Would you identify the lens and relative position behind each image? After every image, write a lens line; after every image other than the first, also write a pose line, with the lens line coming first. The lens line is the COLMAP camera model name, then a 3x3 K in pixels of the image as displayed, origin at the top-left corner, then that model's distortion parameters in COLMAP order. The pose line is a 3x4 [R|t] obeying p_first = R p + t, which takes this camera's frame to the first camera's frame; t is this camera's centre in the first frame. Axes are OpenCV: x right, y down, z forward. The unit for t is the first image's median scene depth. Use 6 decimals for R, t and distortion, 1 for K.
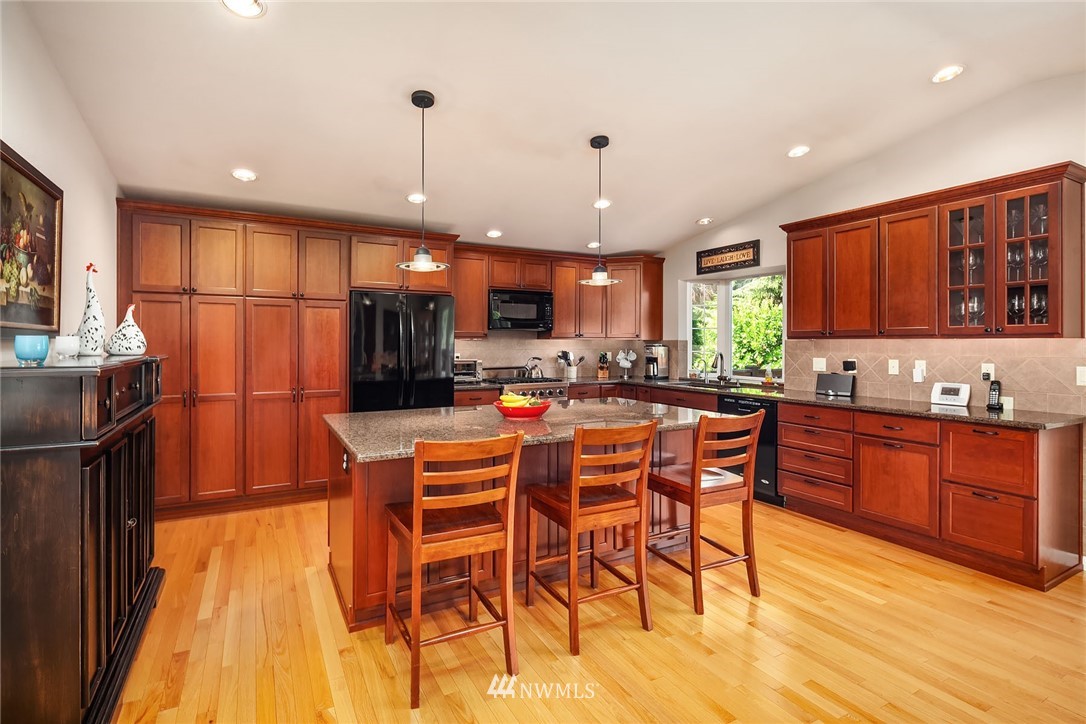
lens RADIAL K [[521.7, 0, 541.3], [0, 521.7, 343.8], [0, 0, 1]] dist [-0.000411, -0.000105]
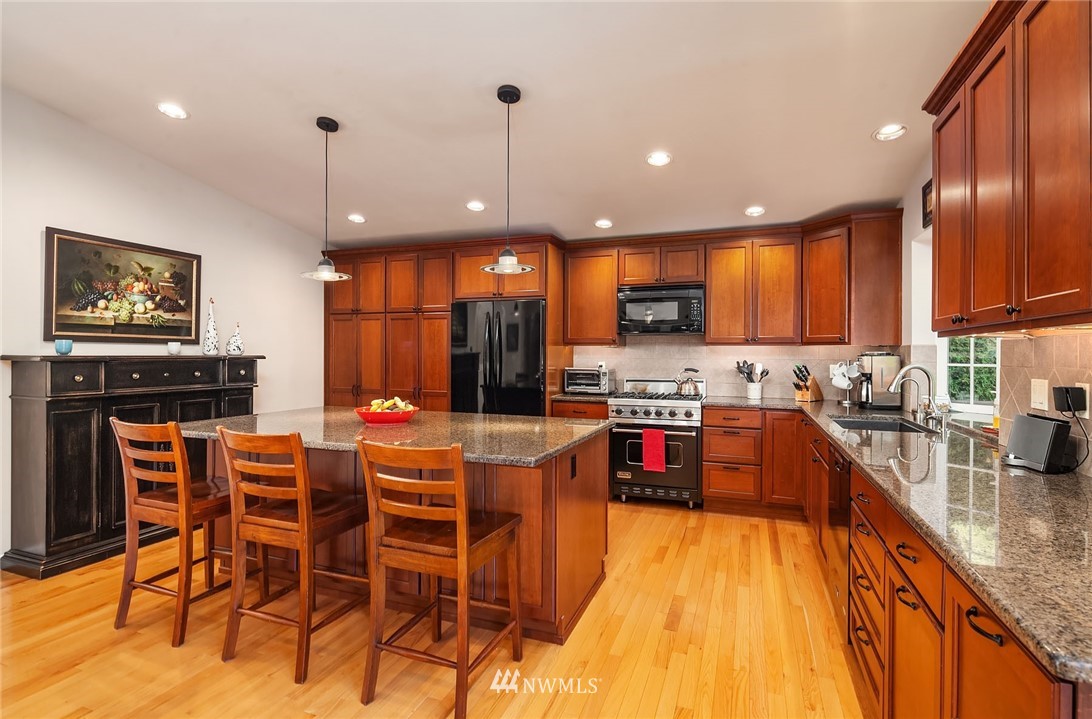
lens RADIAL K [[528.1, 0, 545.9], [0, 528.1, 348.6], [0, 0, 1]] dist [0.001049, -0.000055]
pose [[0.645398, -0.007144, -0.763813, 0.457862], [-0.006816, 0.999863, -0.015111, 0.009621], [0.763816, 0.014958, 0.645261, 0.319570]]
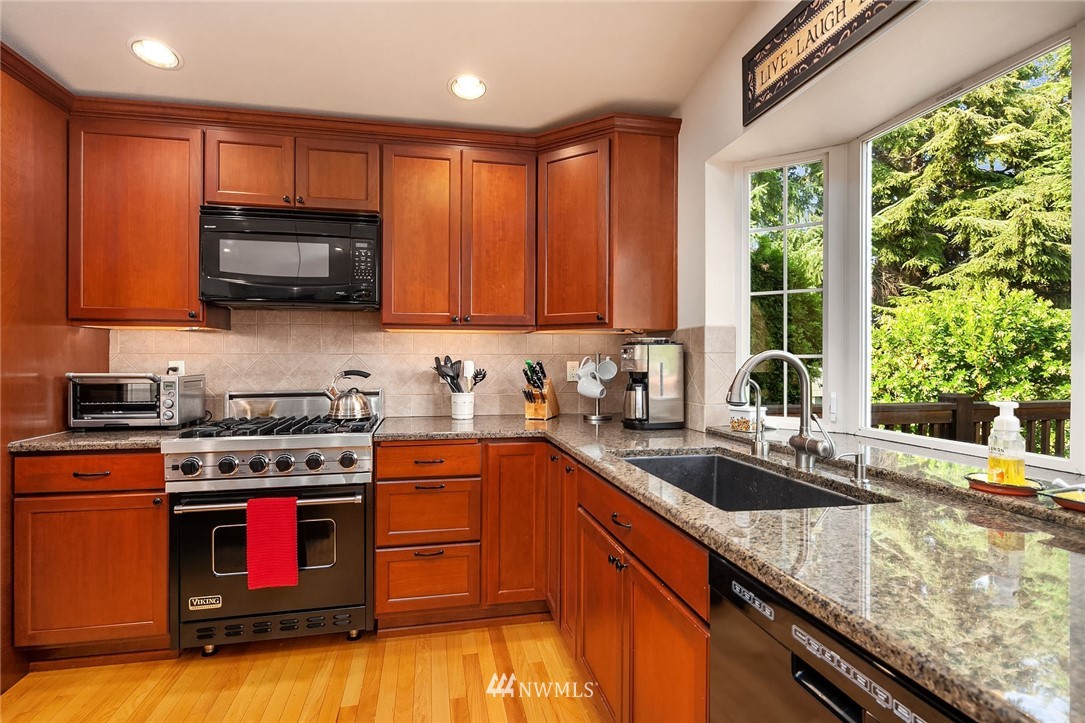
lens RADIAL K [[533.5, 0, 540.2], [0, 533.5, 360.5], [0, 0, 1]] dist [0.000846, -0.000064]
pose [[0.955473, -0.002117, -0.295071, 0.268429], [0.001213, 0.999994, -0.003247, 0.019277], [0.295076, 0.002744, 0.955470, 0.621182]]
